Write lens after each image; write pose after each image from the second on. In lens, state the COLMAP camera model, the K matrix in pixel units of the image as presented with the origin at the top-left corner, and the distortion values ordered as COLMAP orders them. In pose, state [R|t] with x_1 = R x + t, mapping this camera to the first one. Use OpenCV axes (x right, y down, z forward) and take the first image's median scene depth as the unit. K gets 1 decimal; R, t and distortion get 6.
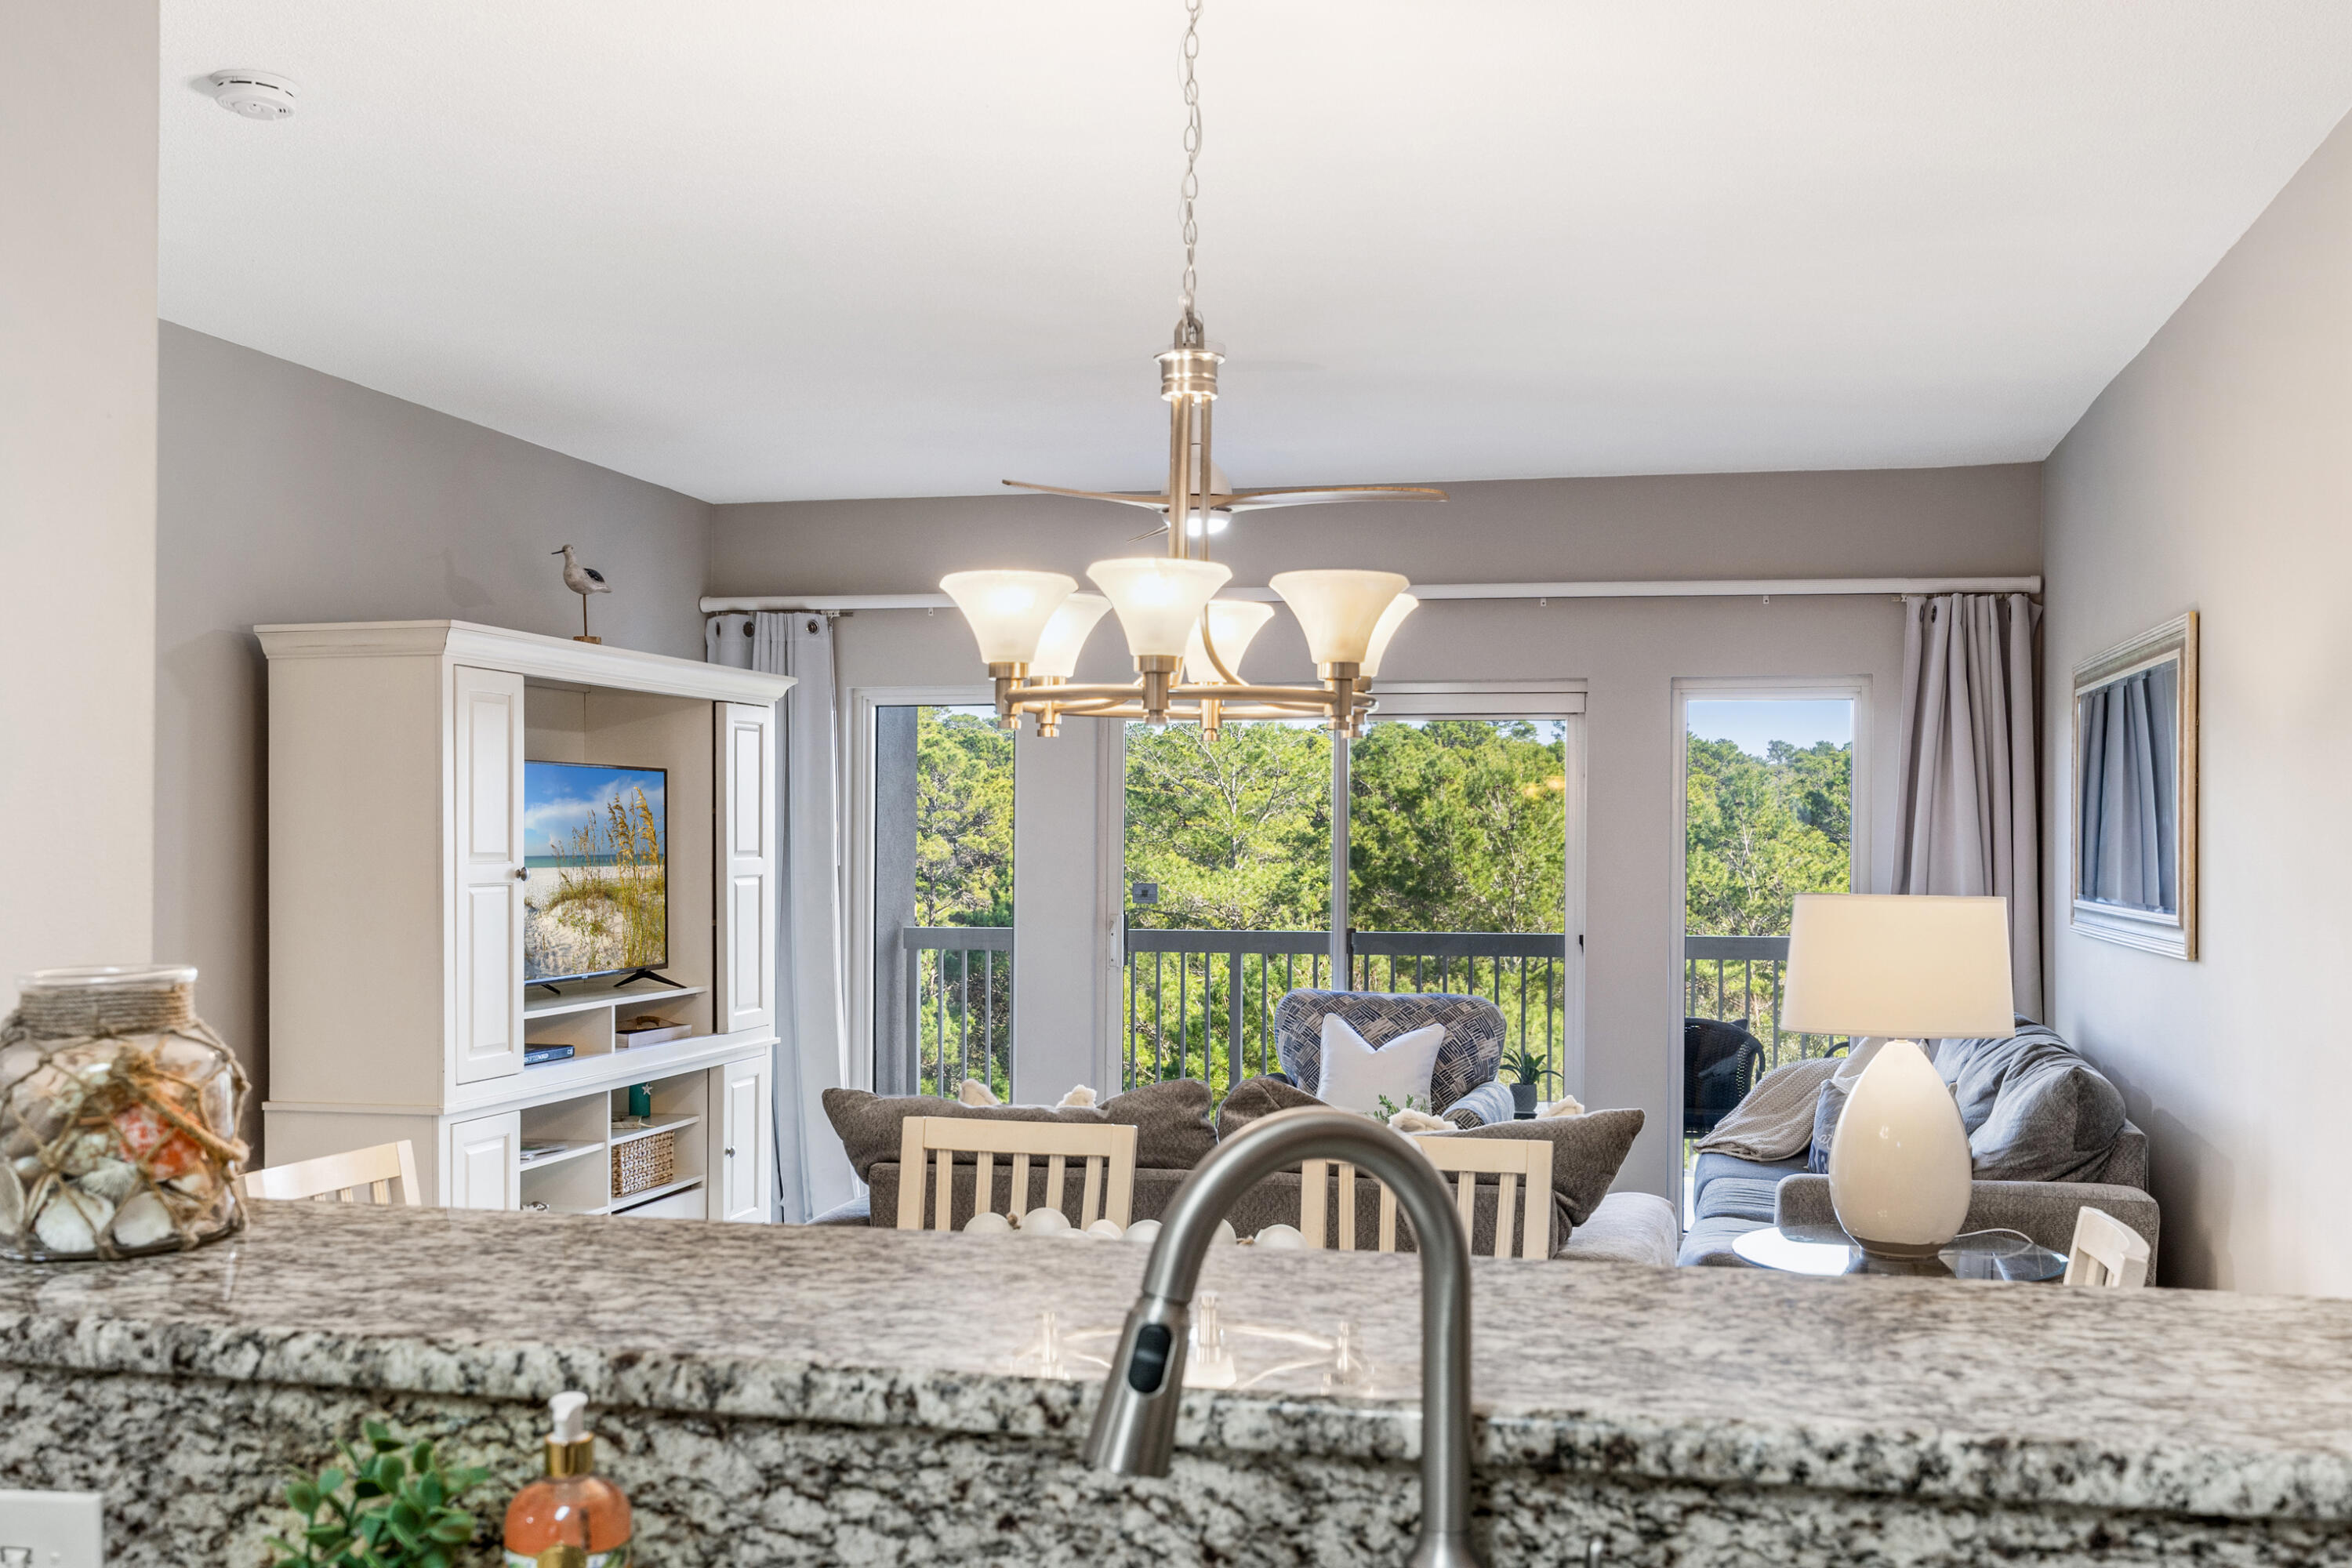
lens RADIAL K [[2415.0, 0, 1179.8], [0, 2415.0, 806.2], [0, 0, 1]] dist [-0.010761, 0.000000]
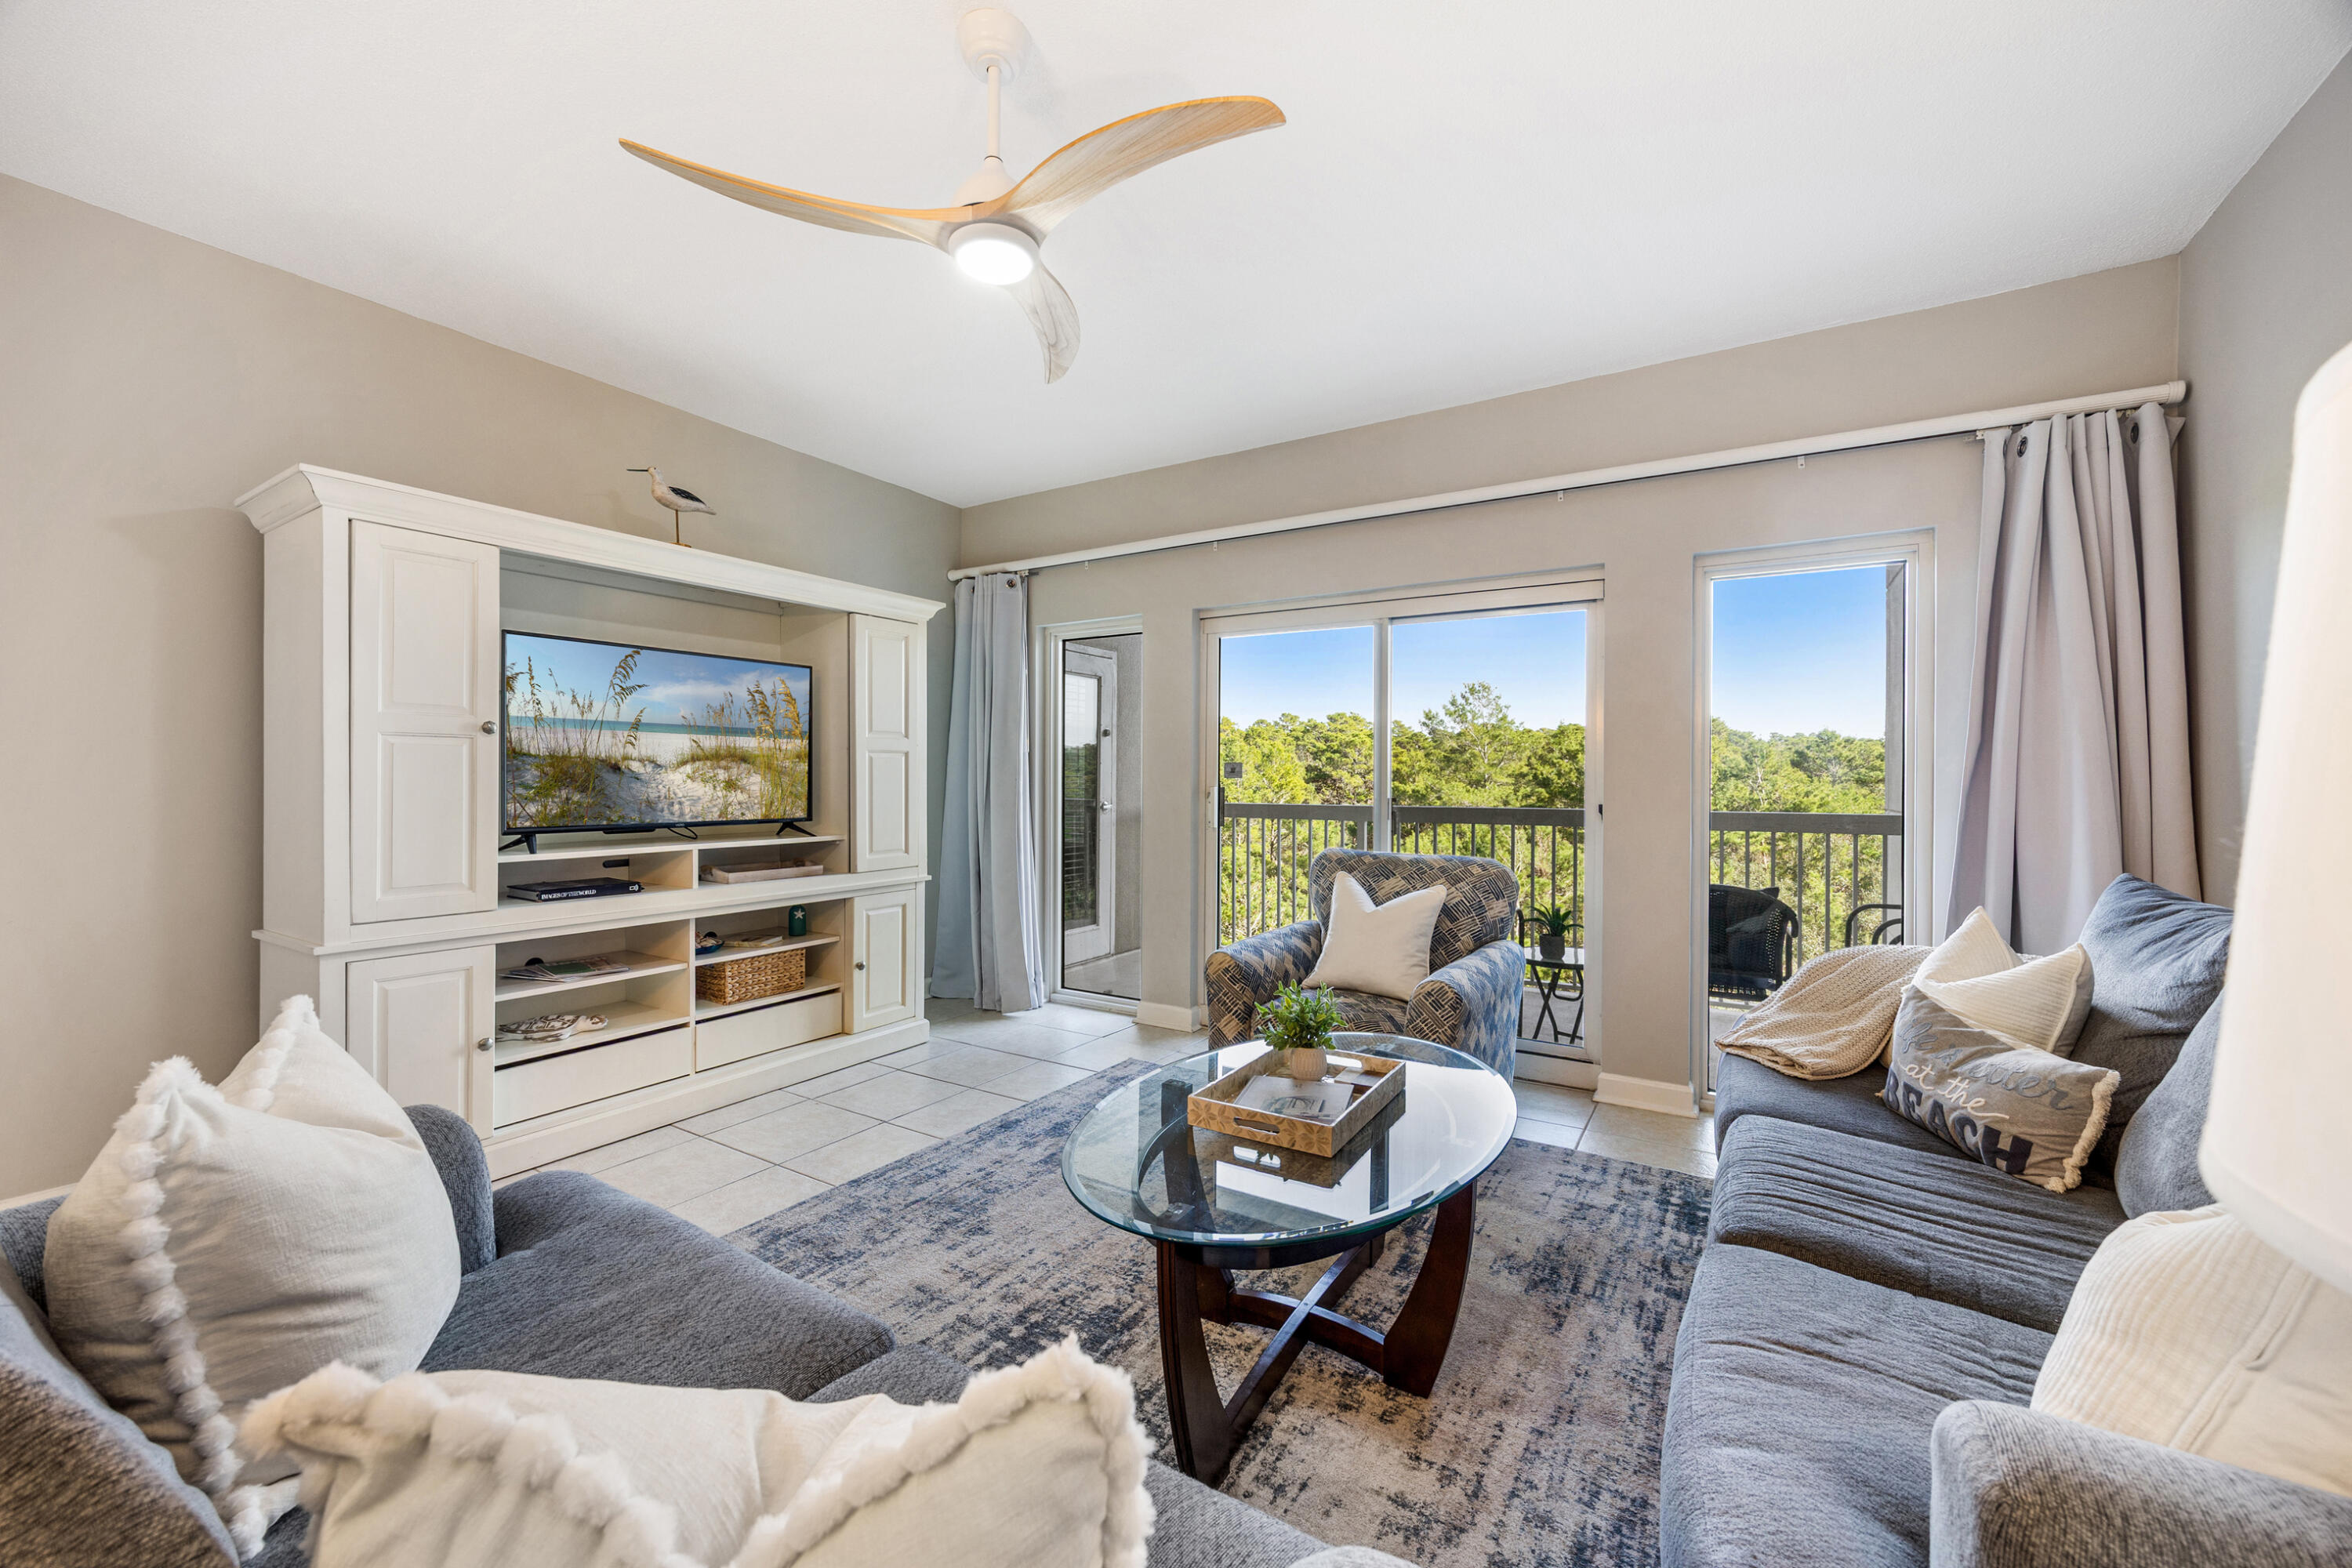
lens RADIAL K [[860.1, 0, 1214.0], [0, 860.1, 776.7], [0, 0, 1]] dist [0.000487, 0.000242]
pose [[0.945583, -0.002355, -0.325371, 0.139502], [0.003101, 0.999994, 0.001774, 0.043241], [0.325365, -0.002687, 0.945585, 0.631920]]
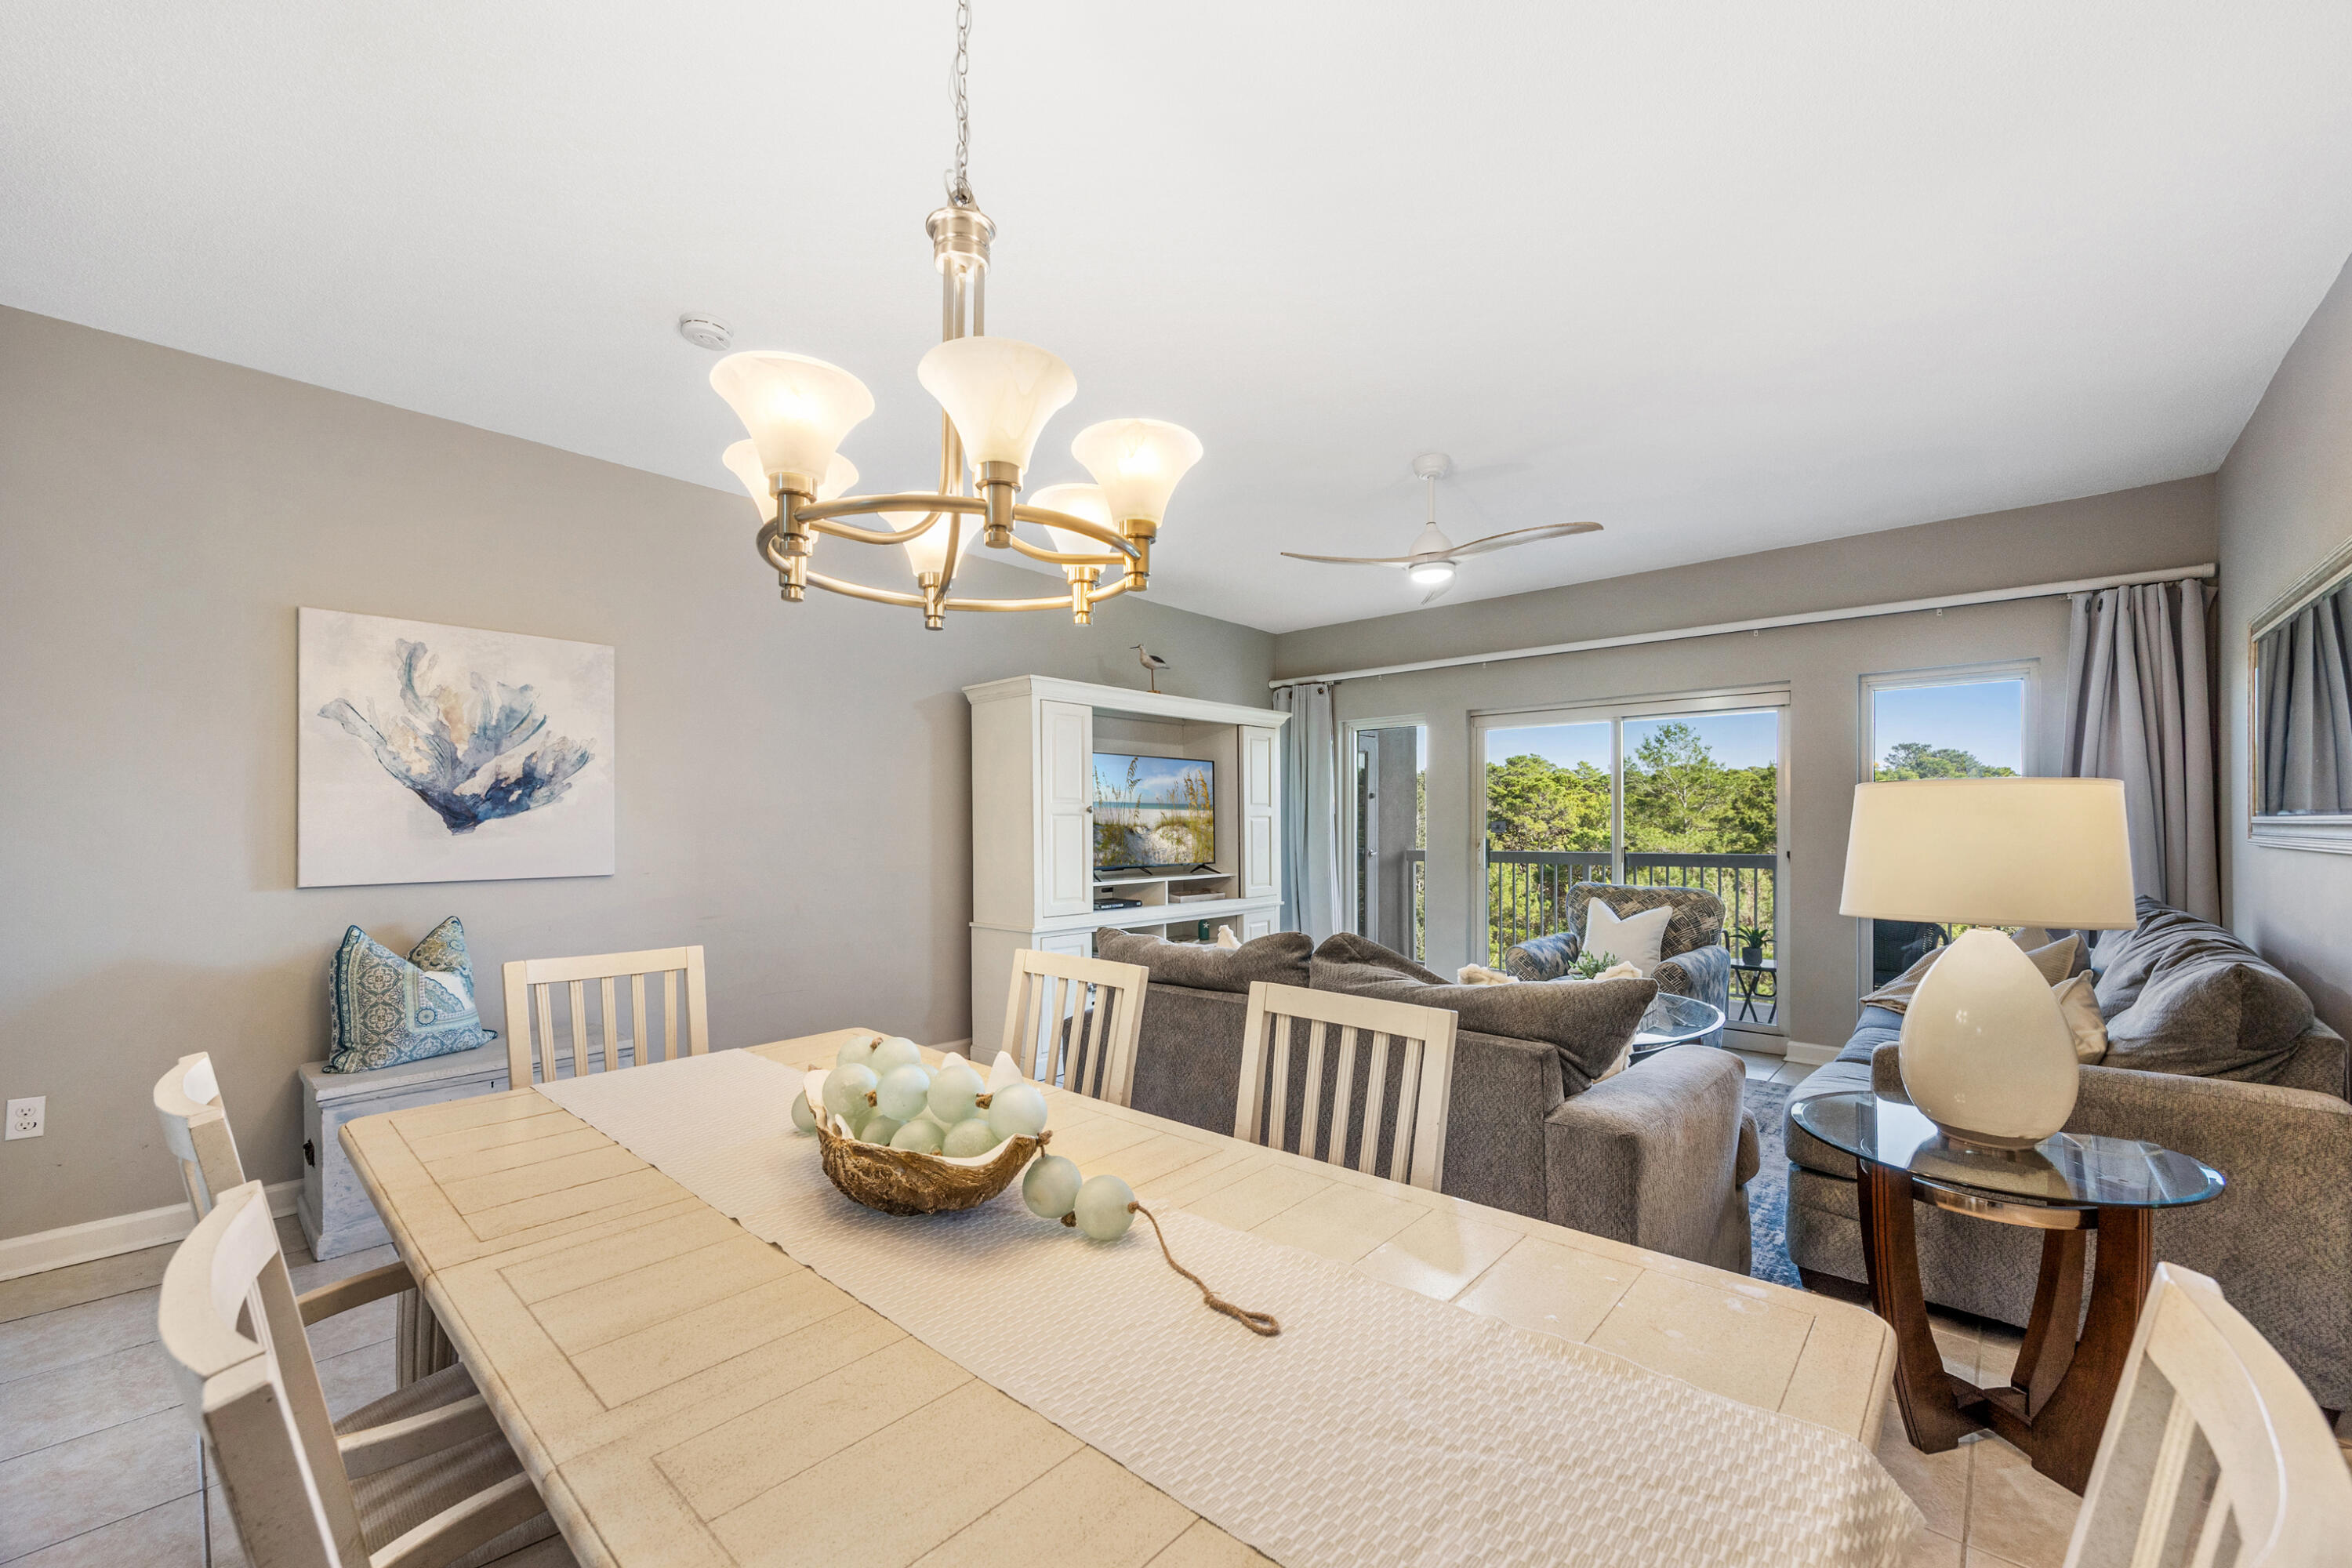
lens RADIAL K [[925.8, 0, 1195.1], [0, 925.8, 824.1], [0, 0, 1]] dist [0.005807, -0.000861]
pose [[0.873750, -0.008950, -0.486293, 0.135554], [0.011882, 0.999925, 0.002947, 0.032848], [0.486230, -0.008353, 0.873791, 0.338479]]
